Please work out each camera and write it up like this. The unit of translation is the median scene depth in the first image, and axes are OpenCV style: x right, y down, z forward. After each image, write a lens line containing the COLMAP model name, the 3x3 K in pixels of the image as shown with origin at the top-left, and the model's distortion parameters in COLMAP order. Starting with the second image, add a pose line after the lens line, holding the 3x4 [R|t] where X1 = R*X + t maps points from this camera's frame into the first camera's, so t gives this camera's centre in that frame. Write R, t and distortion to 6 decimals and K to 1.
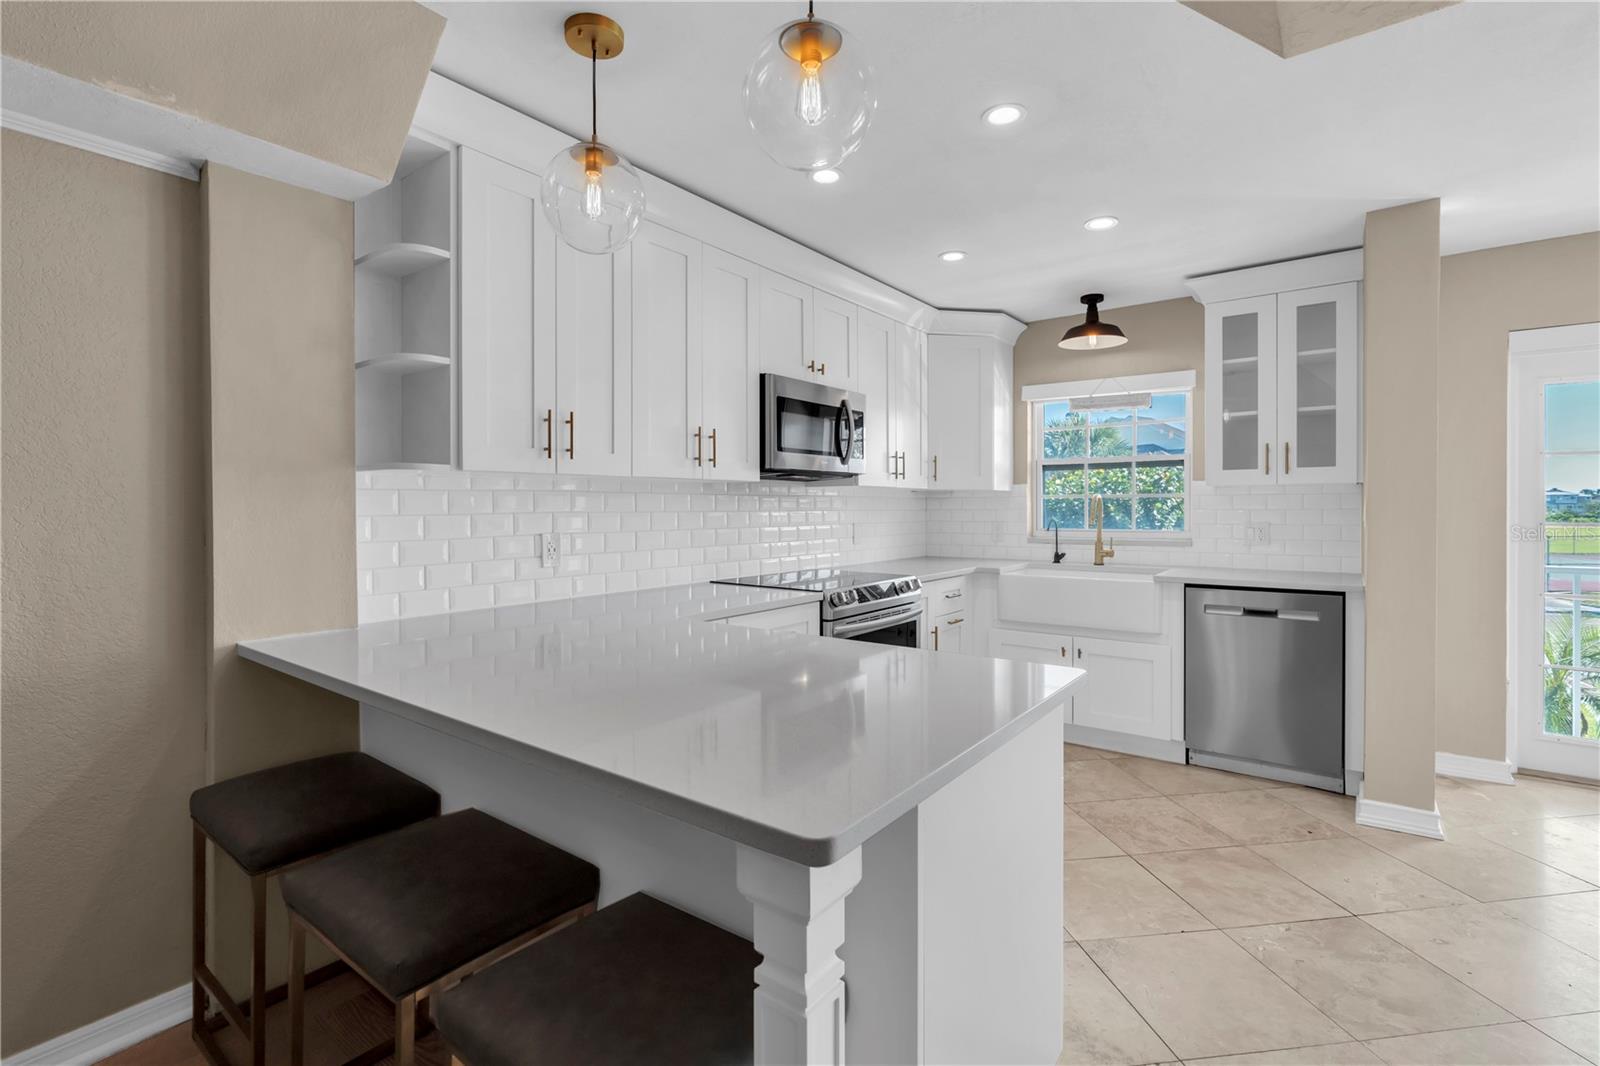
lens RADIAL K [[711.5, 0, 803.2], [0, 711.5, 518.5], [0, 0, 1]] dist [-0.007061, 0.003038]
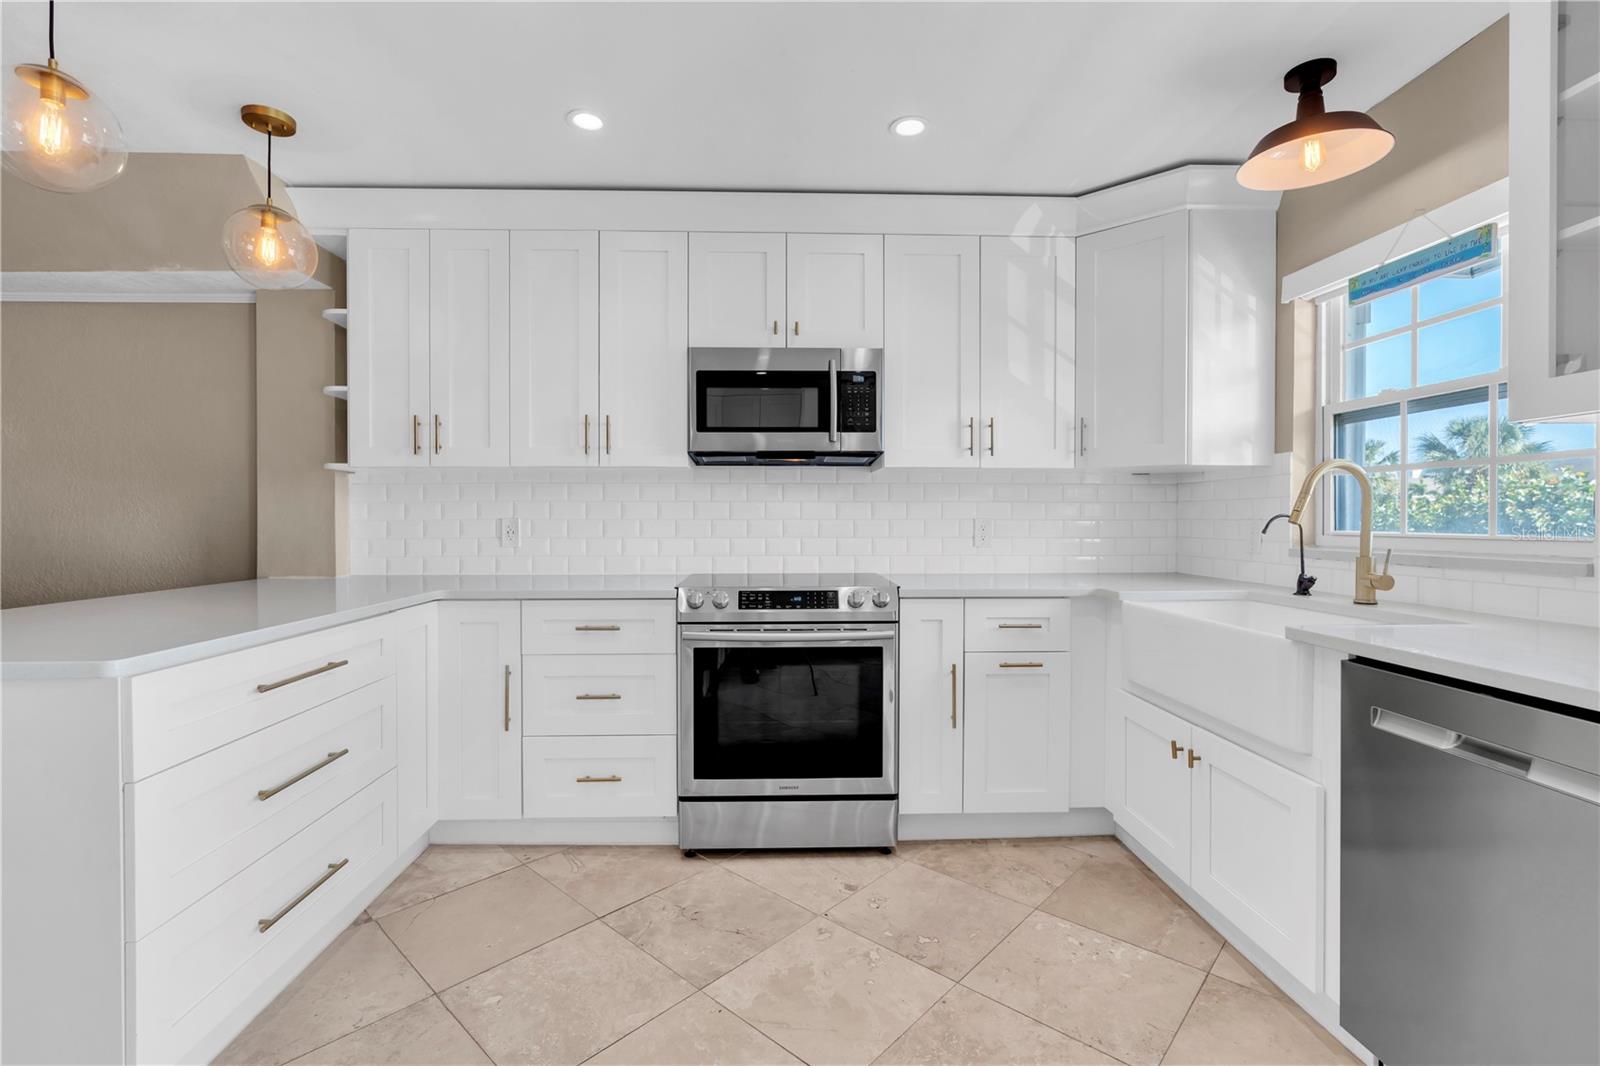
lens RADIAL K [[711.5, 0, 801.7], [0, 711.5, 530.0], [0, 0, 1]] dist [-0.007061, 0.003038]
pose [[0.639211, 0.015339, -0.768878, 0.631548], [-0.012713, 0.999875, 0.009379, 0.016333], [0.768926, 0.003780, 0.639327, 0.445106]]
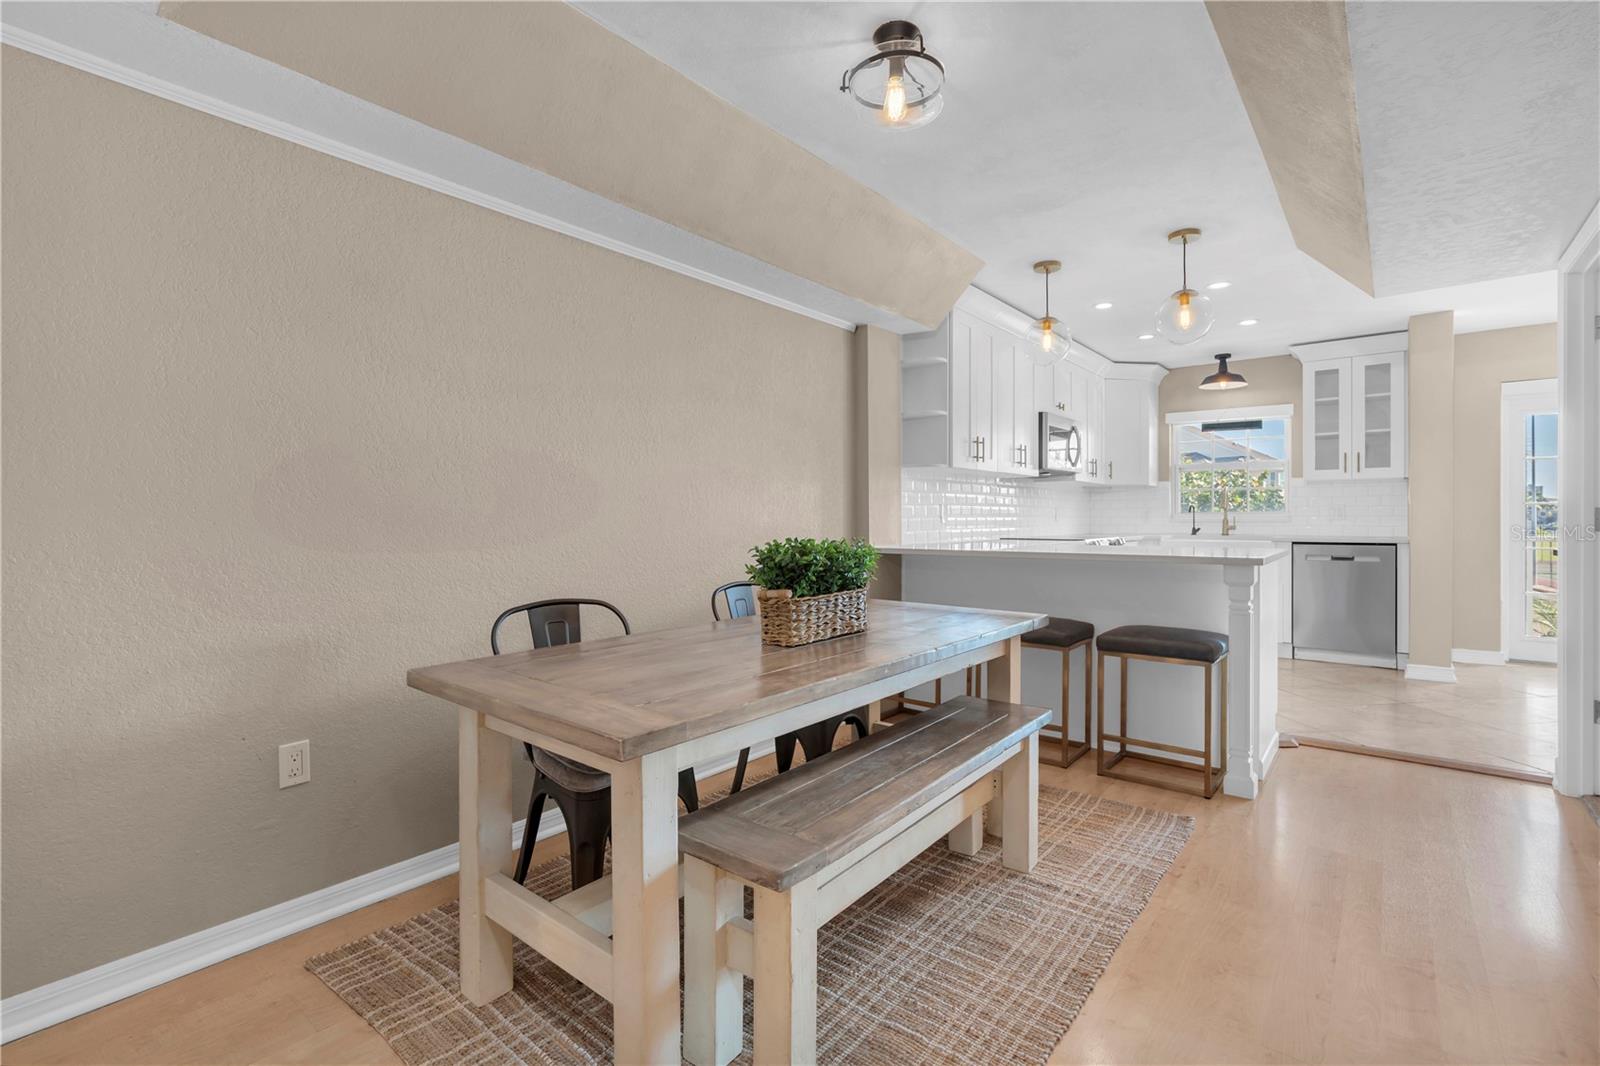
lens RADIAL K [[711.5, 0, 814.5], [0, 711.5, 528.0], [0, 0, 1]] dist [-0.007061, 0.003038]
pose [[0.999465, 0.000144, -0.032713, -0.450383], [-0.000209, 0.999998, -0.001983, 0.061902], [0.032713, 0.001988, 0.999463, -0.582306]]
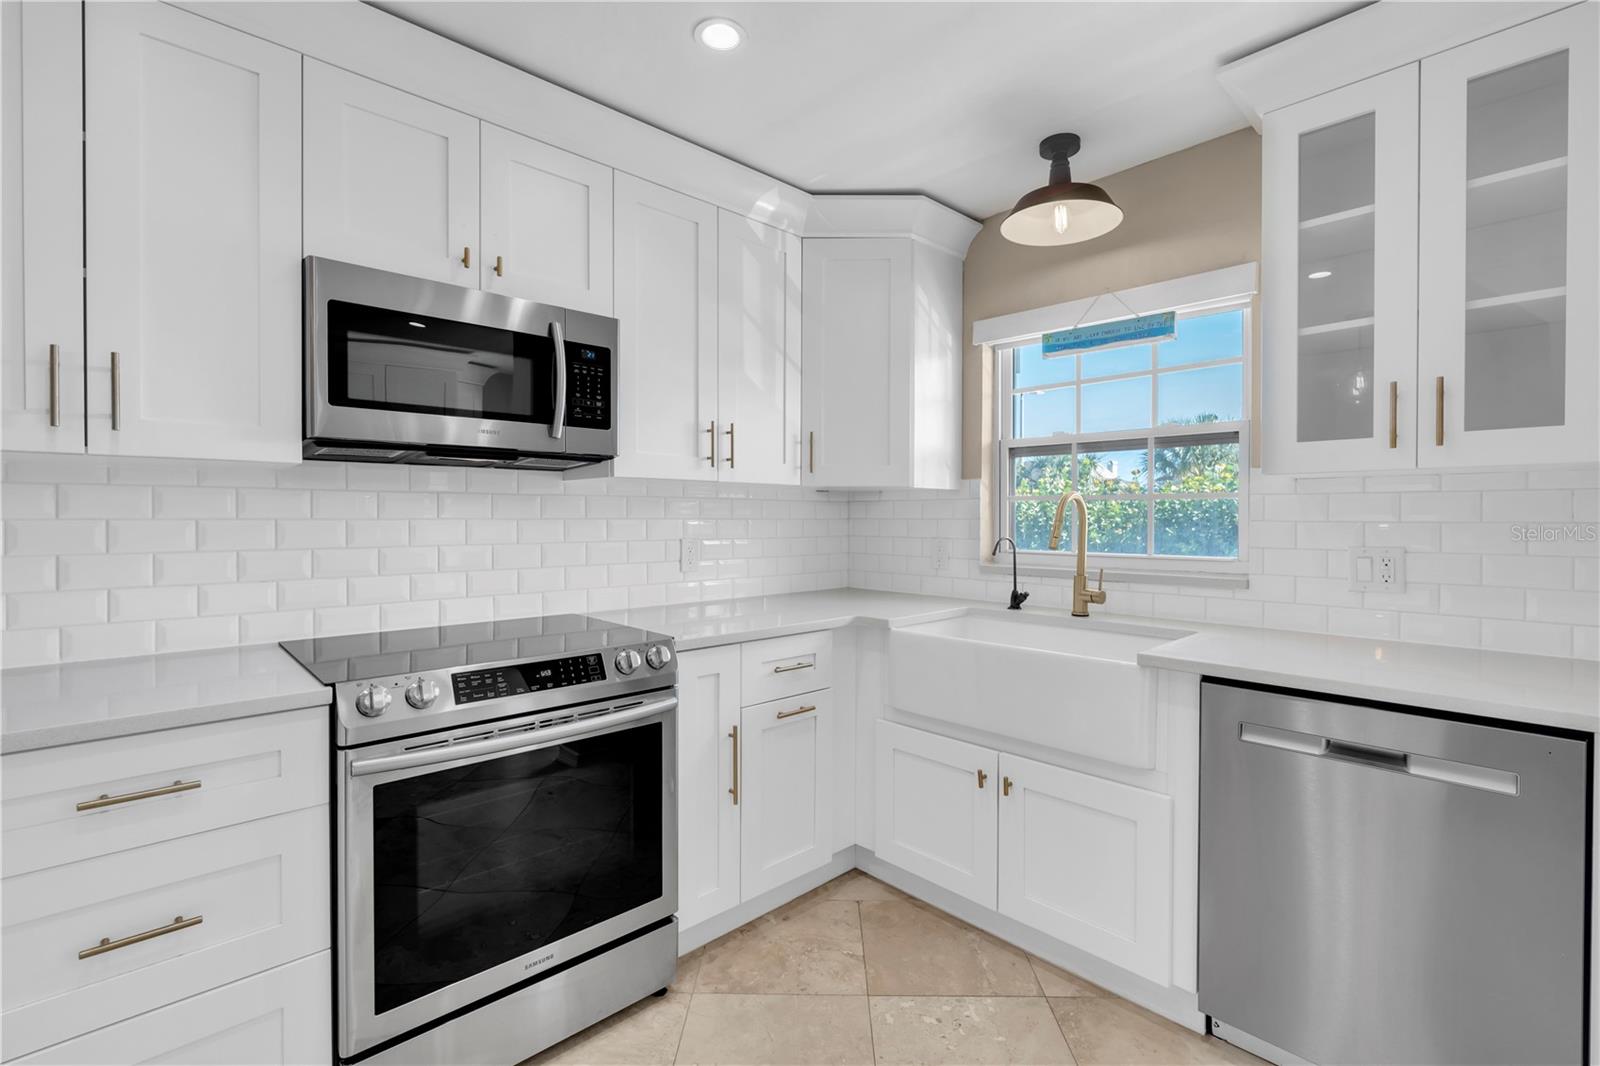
lens RADIAL K [[711.5, 0, 802.0], [0, 711.5, 525.0], [0, 0, 1]] dist [-0.007061, 0.003038]
pose [[0.986674, 0.007825, -0.162522, 0.332429], [-0.007885, 0.999969, 0.000277, -0.007946], [0.162520, 0.001008, 0.986705, 0.456715]]
